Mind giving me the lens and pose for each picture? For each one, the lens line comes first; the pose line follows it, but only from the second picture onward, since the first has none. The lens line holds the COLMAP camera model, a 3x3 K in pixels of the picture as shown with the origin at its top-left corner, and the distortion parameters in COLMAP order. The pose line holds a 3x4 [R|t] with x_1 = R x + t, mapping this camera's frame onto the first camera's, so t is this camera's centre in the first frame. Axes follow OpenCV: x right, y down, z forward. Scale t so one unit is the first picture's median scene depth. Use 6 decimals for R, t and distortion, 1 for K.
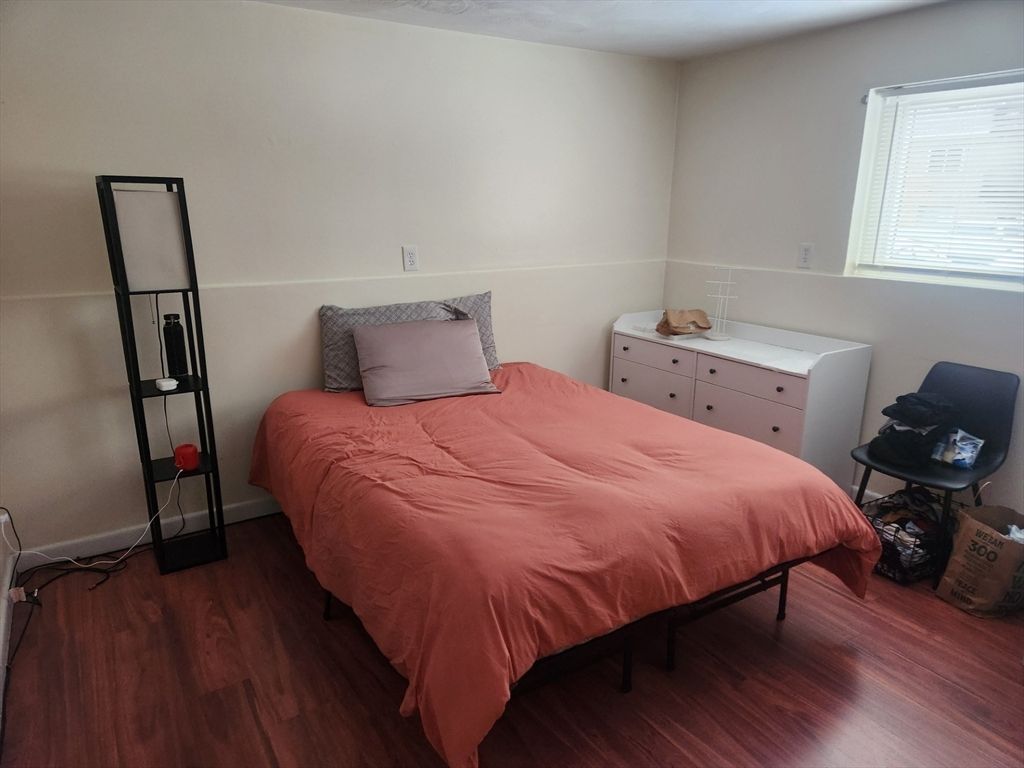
lens RADIAL K [[689.1, 0, 512.0], [0, 689.1, 384.0], [0, 0, 1]] dist [0.082611, 0.000753]
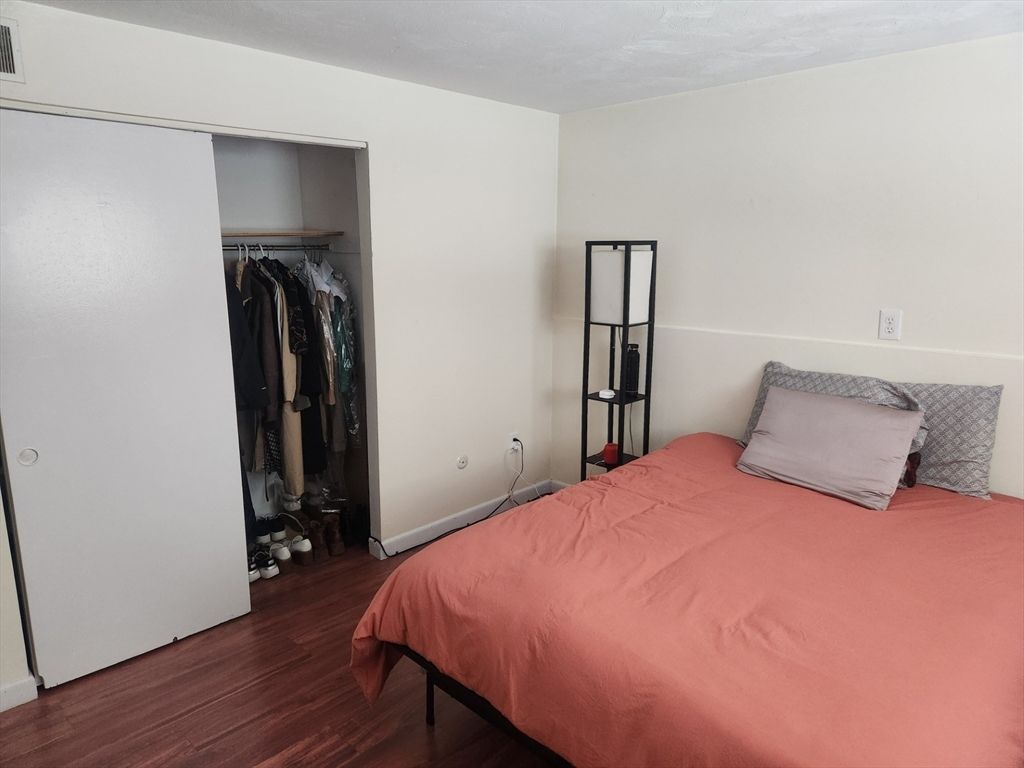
lens RADIAL K [[689.1, 0, 512.0], [0, 689.1, 384.0], [0, 0, 1]] dist [0.082611, 0.000753]
pose [[0.237043, 0.193820, -0.951969, 0.645807], [-0.250721, 0.958907, 0.132802, -0.133314], [0.938589, 0.207199, 0.275897, 0.432577]]
